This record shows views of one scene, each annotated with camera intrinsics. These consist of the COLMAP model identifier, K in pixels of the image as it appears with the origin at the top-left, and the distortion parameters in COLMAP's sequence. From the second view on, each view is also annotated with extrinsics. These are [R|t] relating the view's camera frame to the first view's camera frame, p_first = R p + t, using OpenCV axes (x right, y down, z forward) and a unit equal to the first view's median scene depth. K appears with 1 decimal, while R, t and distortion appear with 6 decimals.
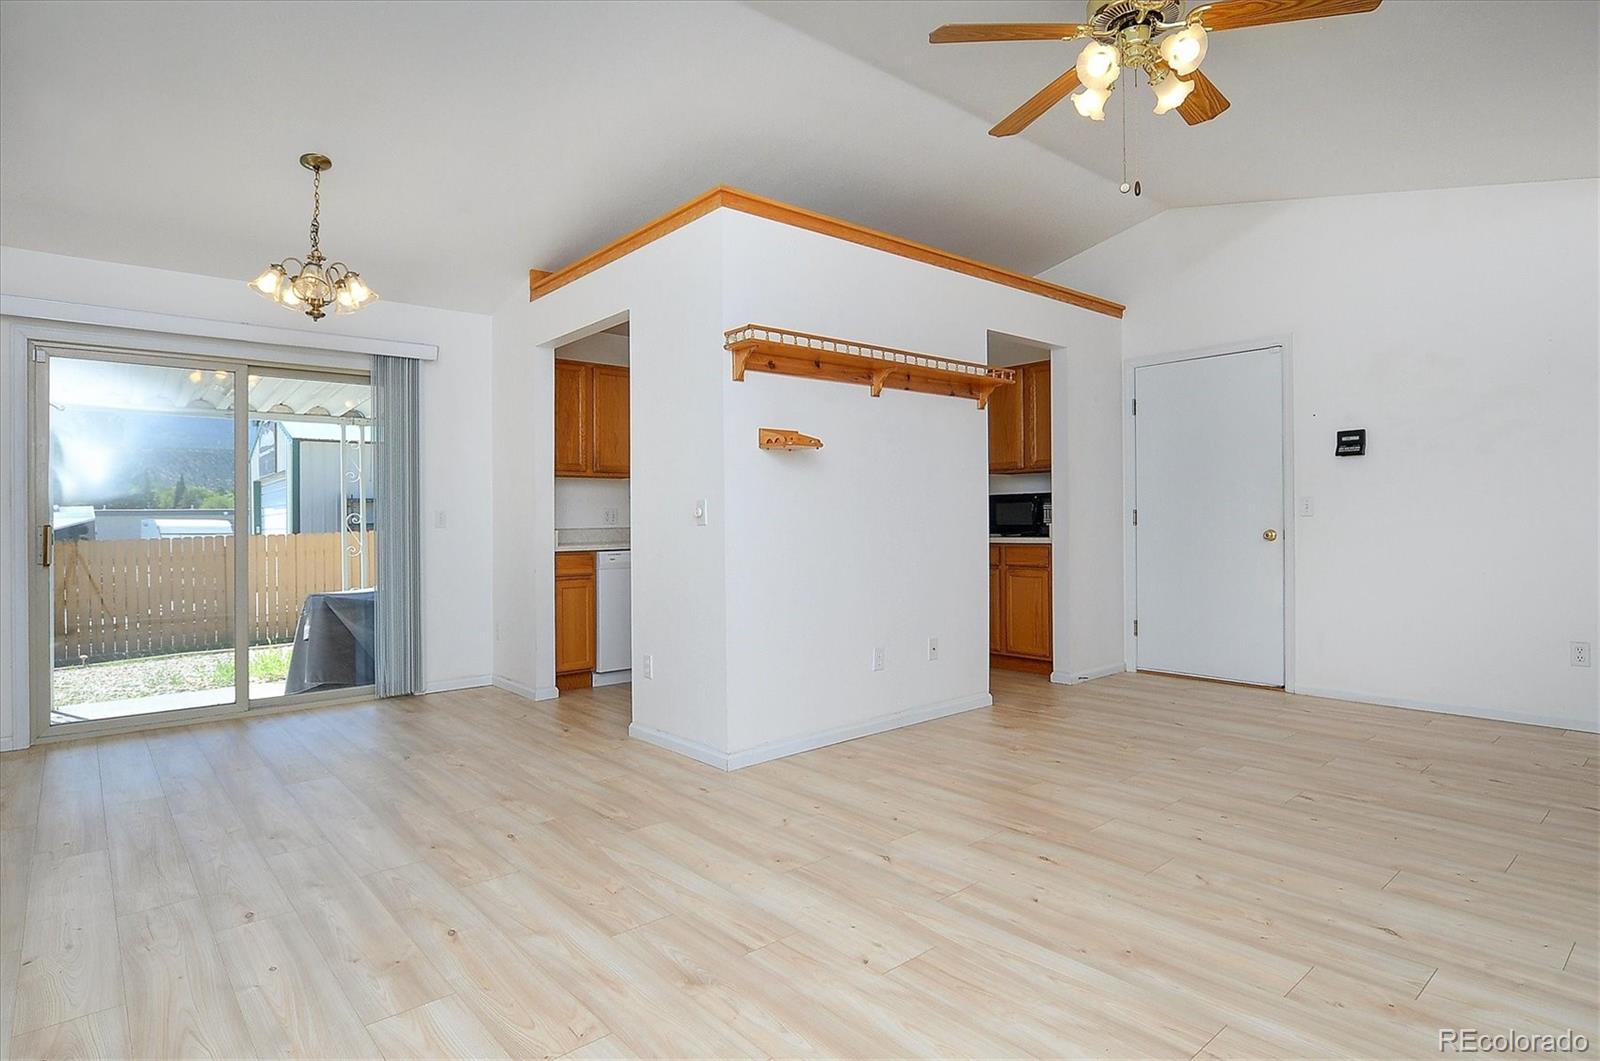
lens RADIAL K [[833.7, 0, 801.5], [0, 833.7, 528.8], [0, 0, 1]] dist [-0.014292, 0.000590]
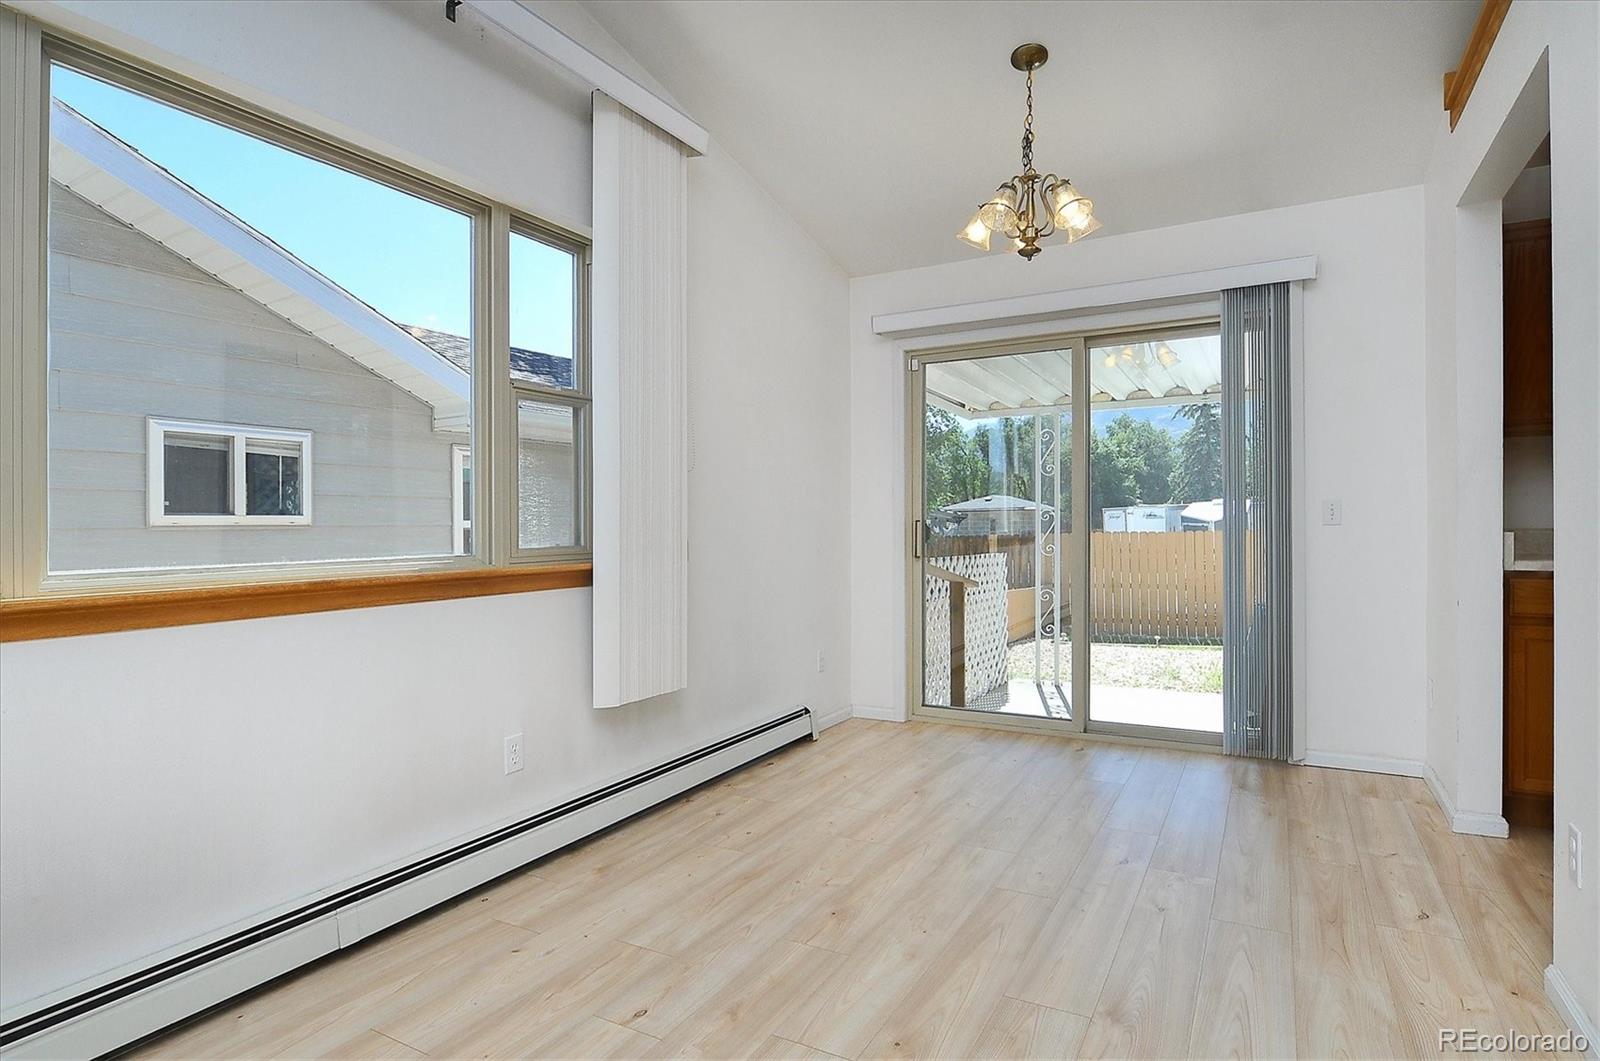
lens RADIAL K [[851.8, 0, 791.4], [0, 851.8, 534.6], [0, 0, 1]] dist [-0.013941, 0.000551]
pose [[0.344109, 0.020291, -0.938710, 0.097090], [-0.004721, 0.999791, 0.019881, -0.009741], [0.938918, -0.002409, 0.344133, 0.570571]]
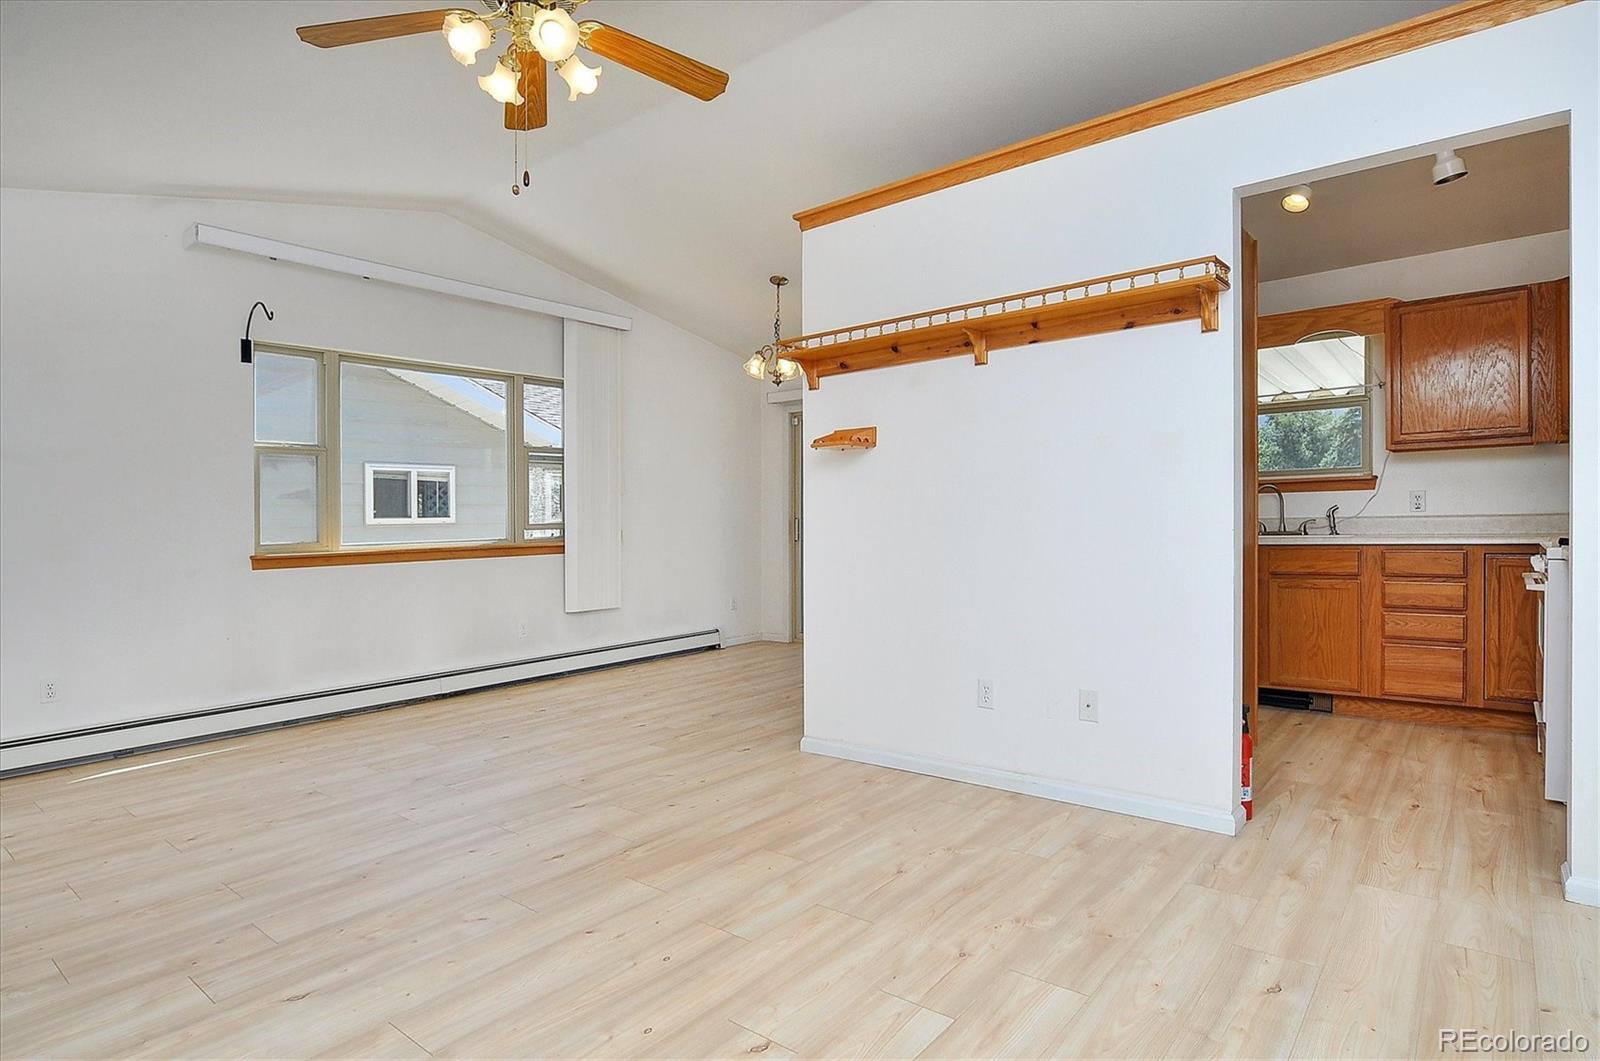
lens RADIAL K [[833.7, 0, 801.5], [0, 833.7, 528.8], [0, 0, 1]] dist [-0.014292, 0.000590]
pose [[0.195972, 0.020827, -0.980388, 1.016104], [0.005992, 0.999730, 0.022435, -0.026152], [0.980591, -0.010271, 0.195794, 0.818247]]
